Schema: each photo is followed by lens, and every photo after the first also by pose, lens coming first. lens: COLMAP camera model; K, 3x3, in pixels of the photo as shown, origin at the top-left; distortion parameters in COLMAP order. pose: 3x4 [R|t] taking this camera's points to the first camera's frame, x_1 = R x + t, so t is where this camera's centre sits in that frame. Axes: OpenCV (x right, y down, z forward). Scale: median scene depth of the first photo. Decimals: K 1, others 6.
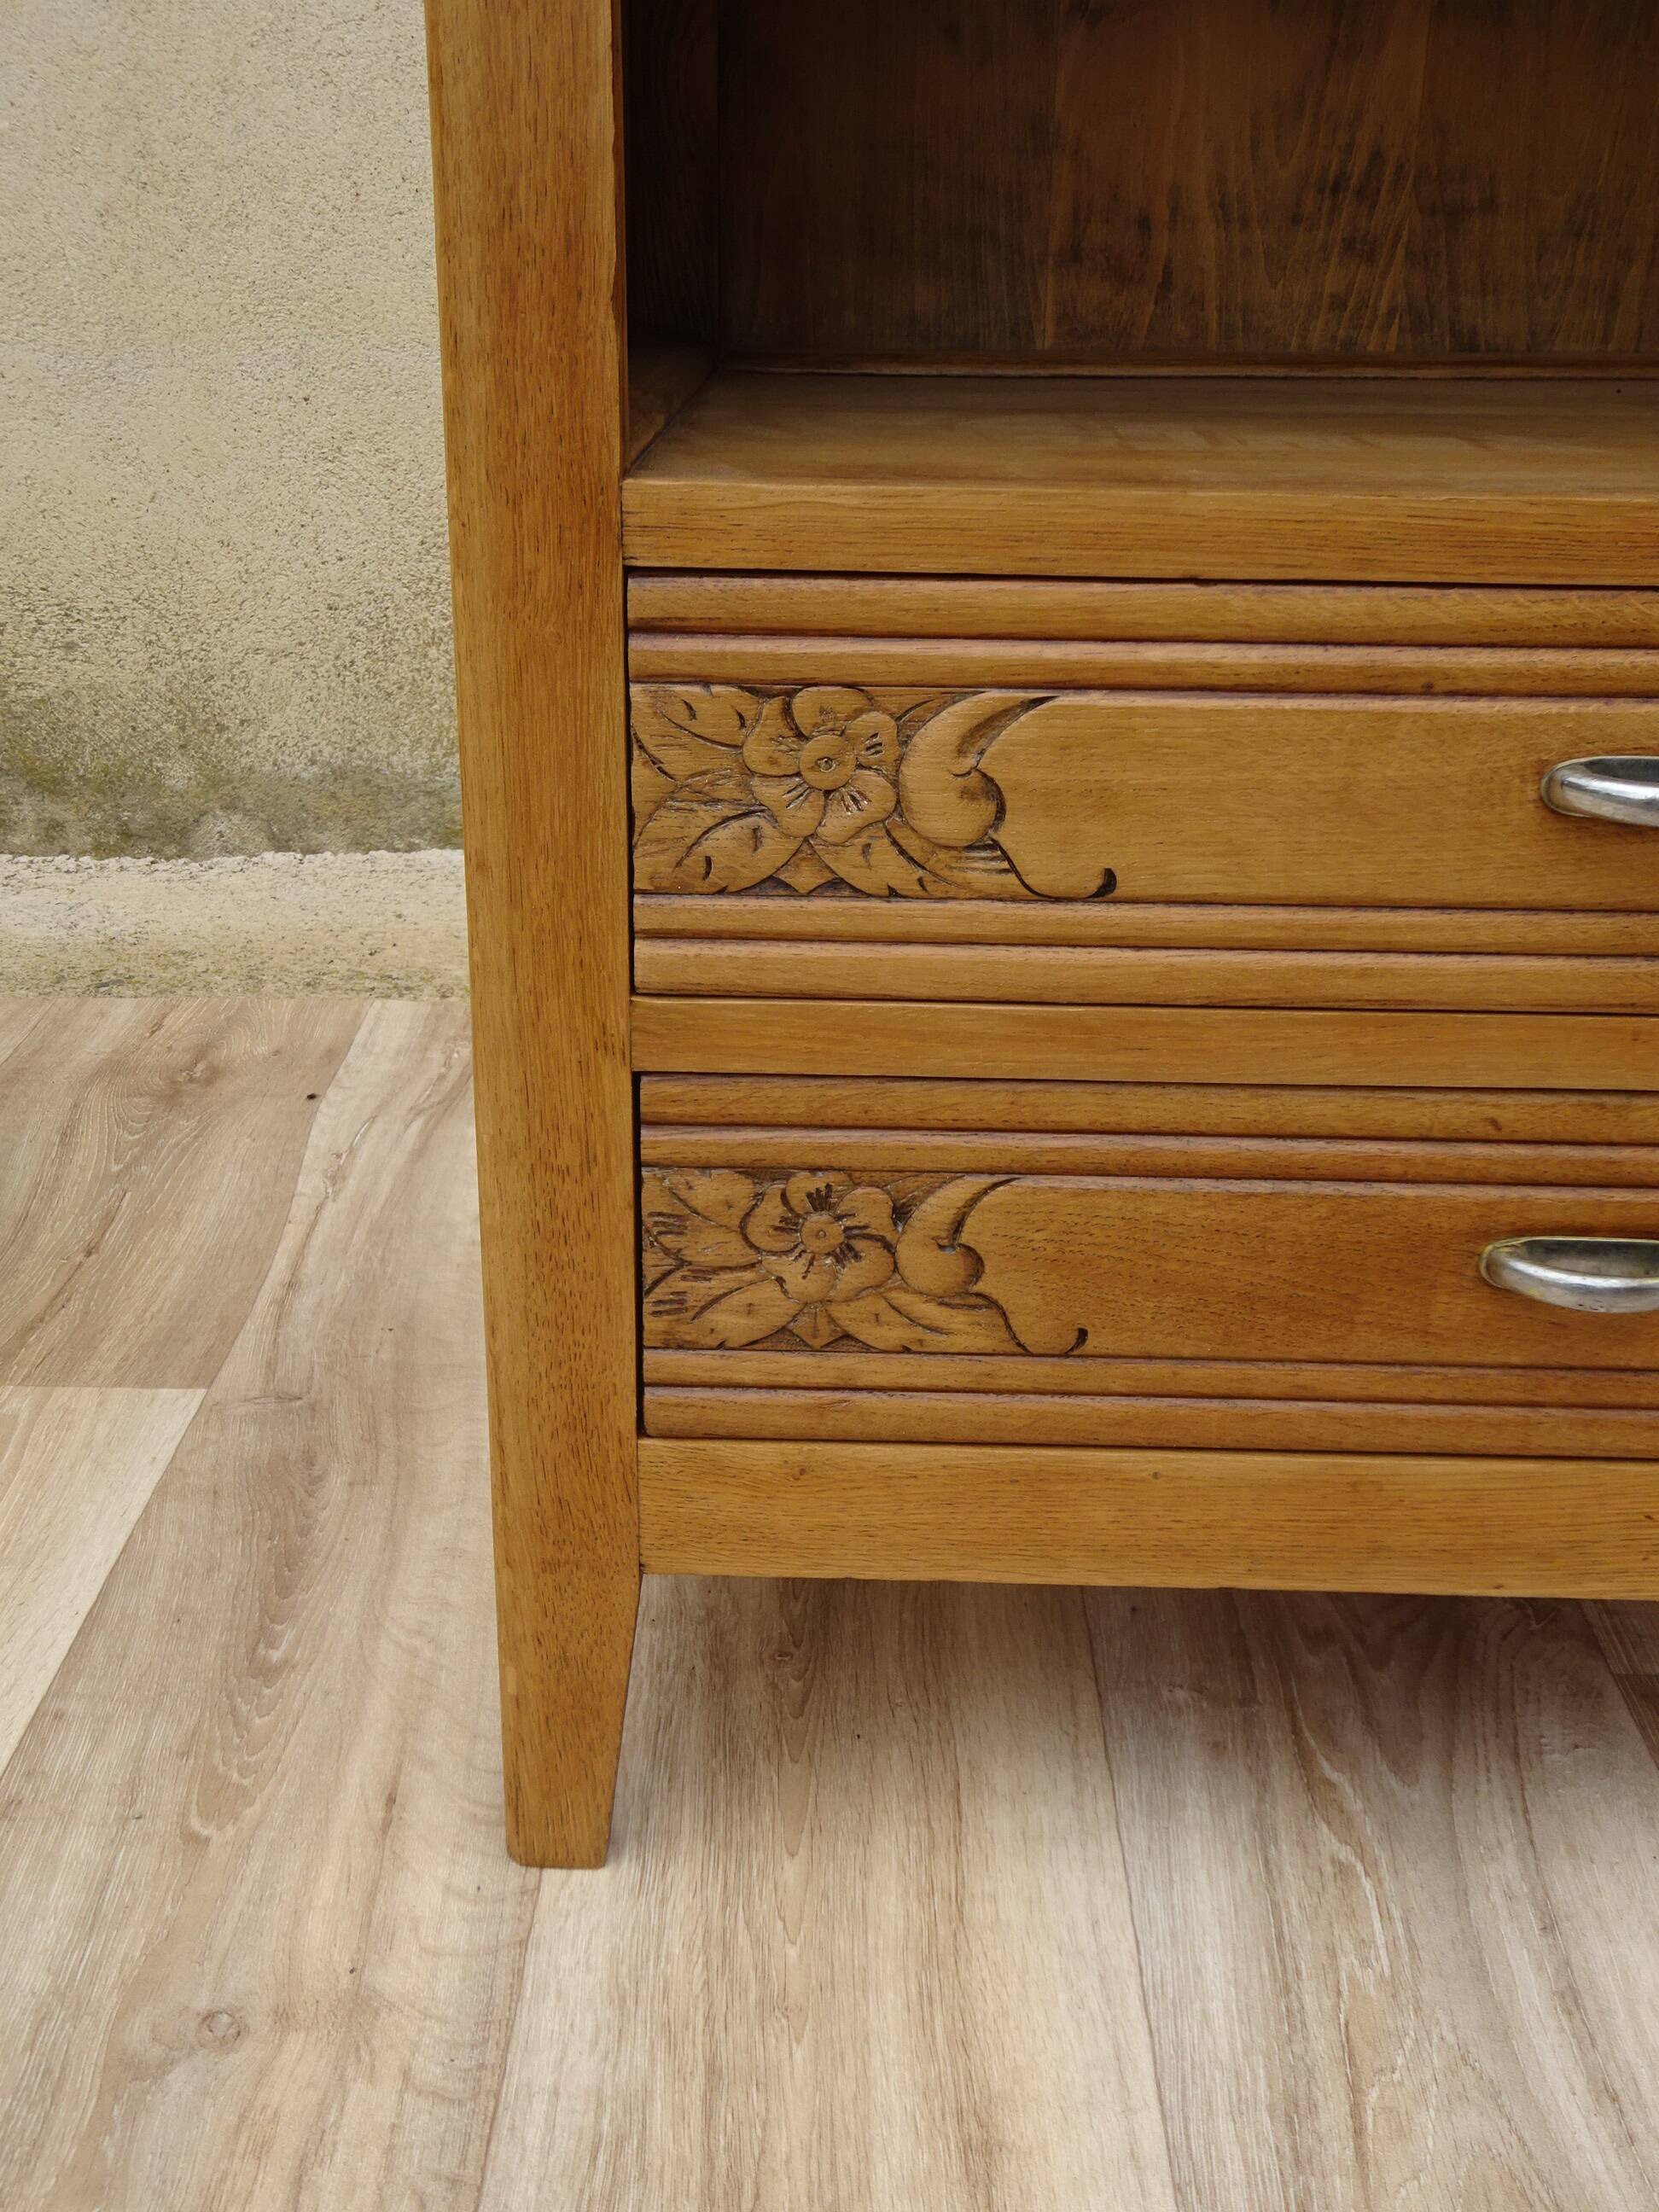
lens RADIAL K [[2503.7, 0, 820.5], [0, 2503.7, 1116.3], [0, 0, 1]] dist [0.031257, 0.072133]
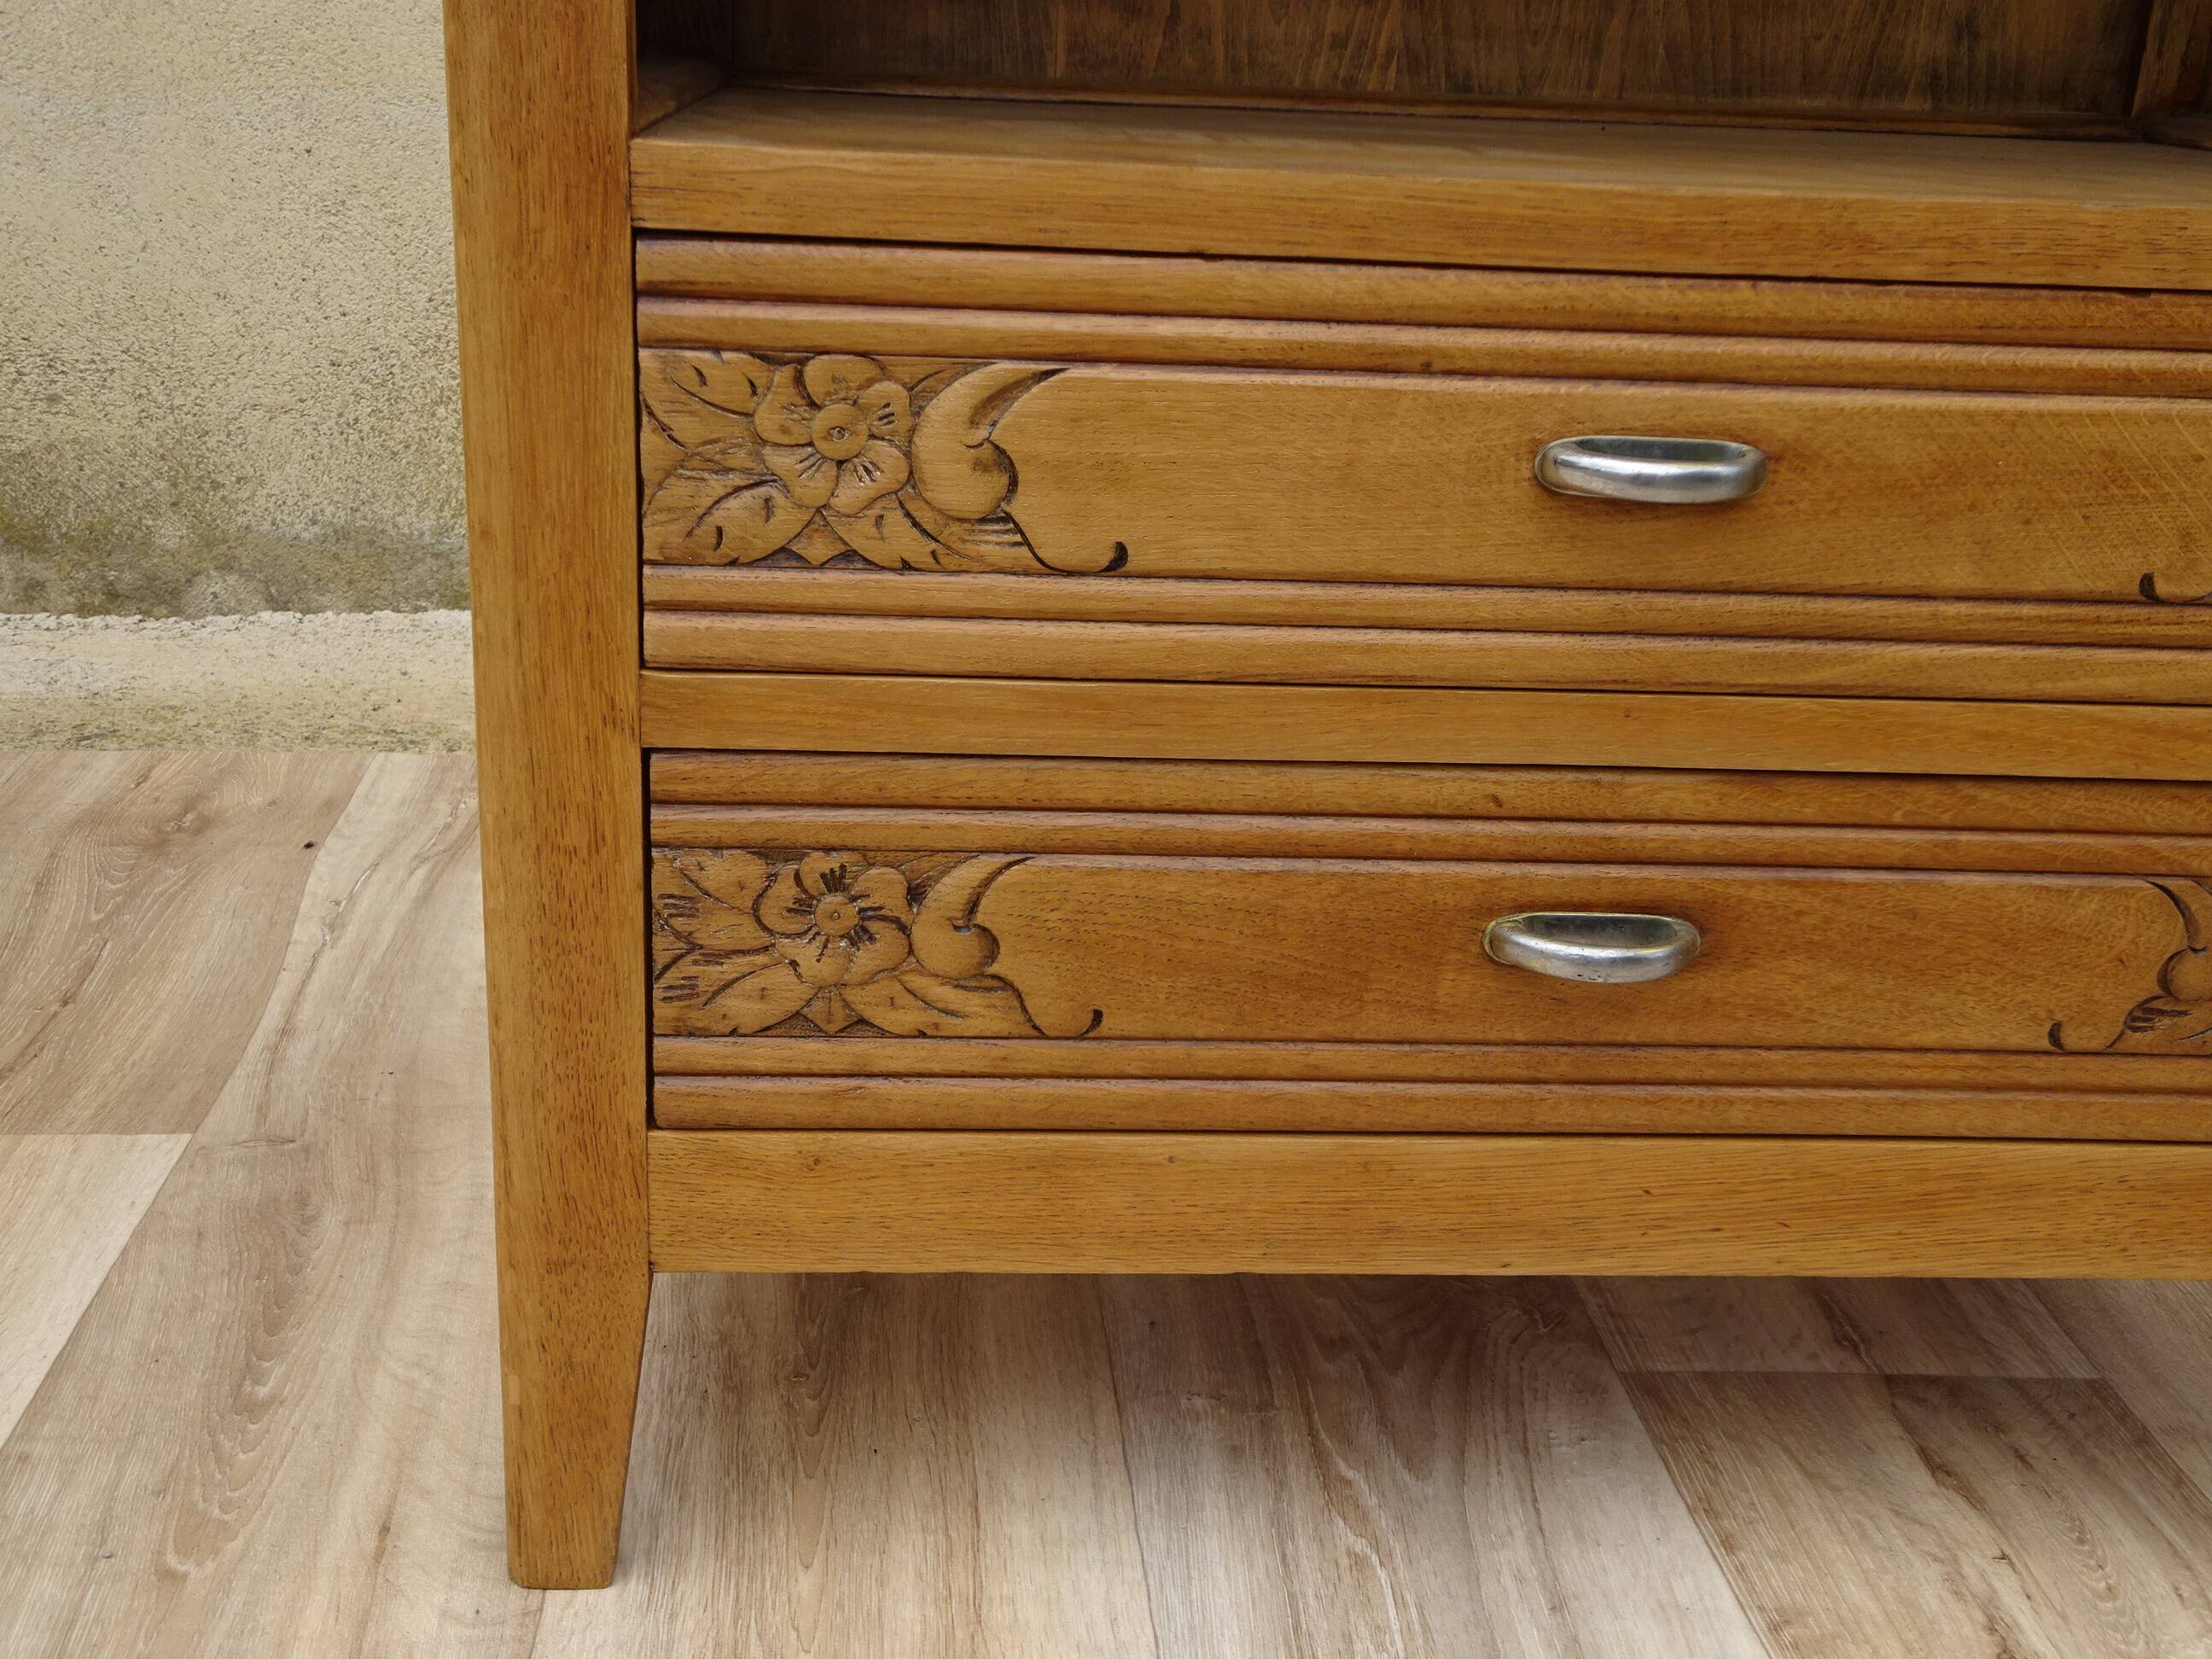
lens RADIAL K [[2503.7, 0, 1120.4], [0, 2503.7, 831.9], [0, 0, 1]] dist [0.031257, 0.072133]
pose [[0.993930, -0.001733, 0.109997, 0.003372], [0.006364, 0.999107, -0.041762, 0.054632], [-0.109826, 0.042209, 0.993054, 0.001357]]
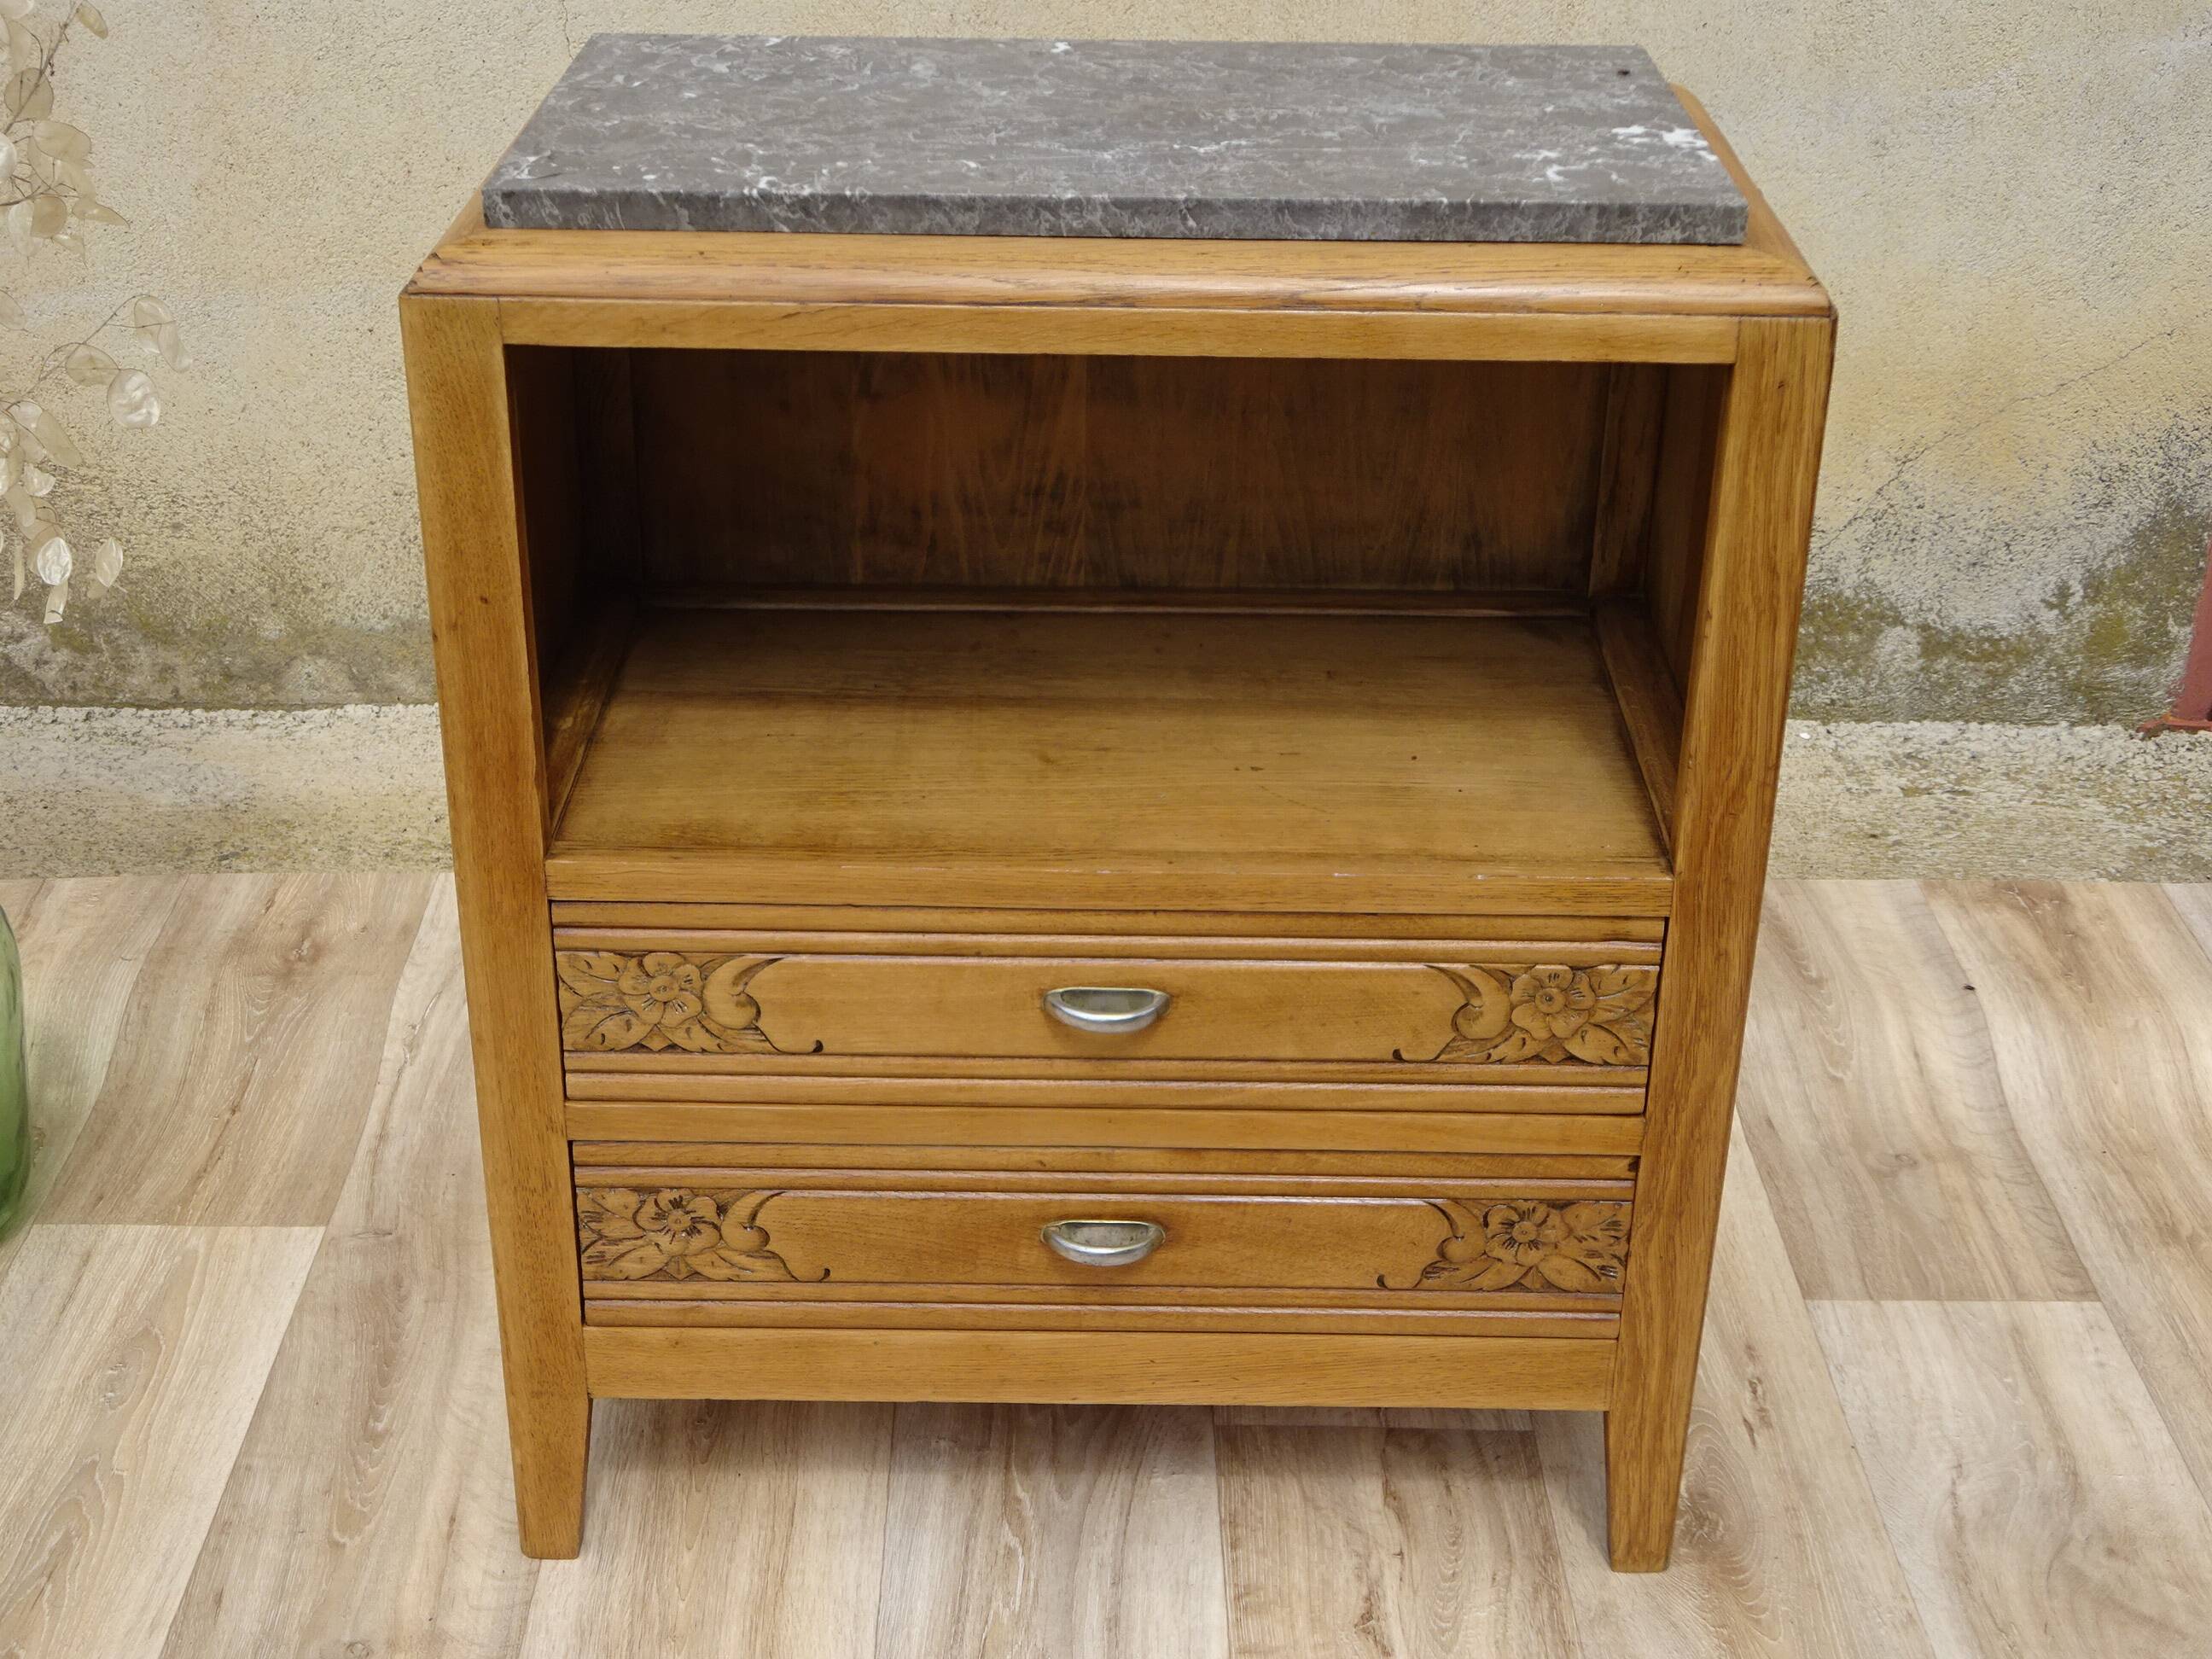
lens RADIAL K [[3053.9, 0, 1104.5], [0, 3053.9, 878.2], [0, 0, 1]] dist [0.015775, 0.004497]
pose [[0.999620, -0.010430, 0.025504, 0.246293], [0.007761, 0.994694, 0.102584, -0.409405], [-0.026439, -0.102347, 0.994397, -1.134738]]
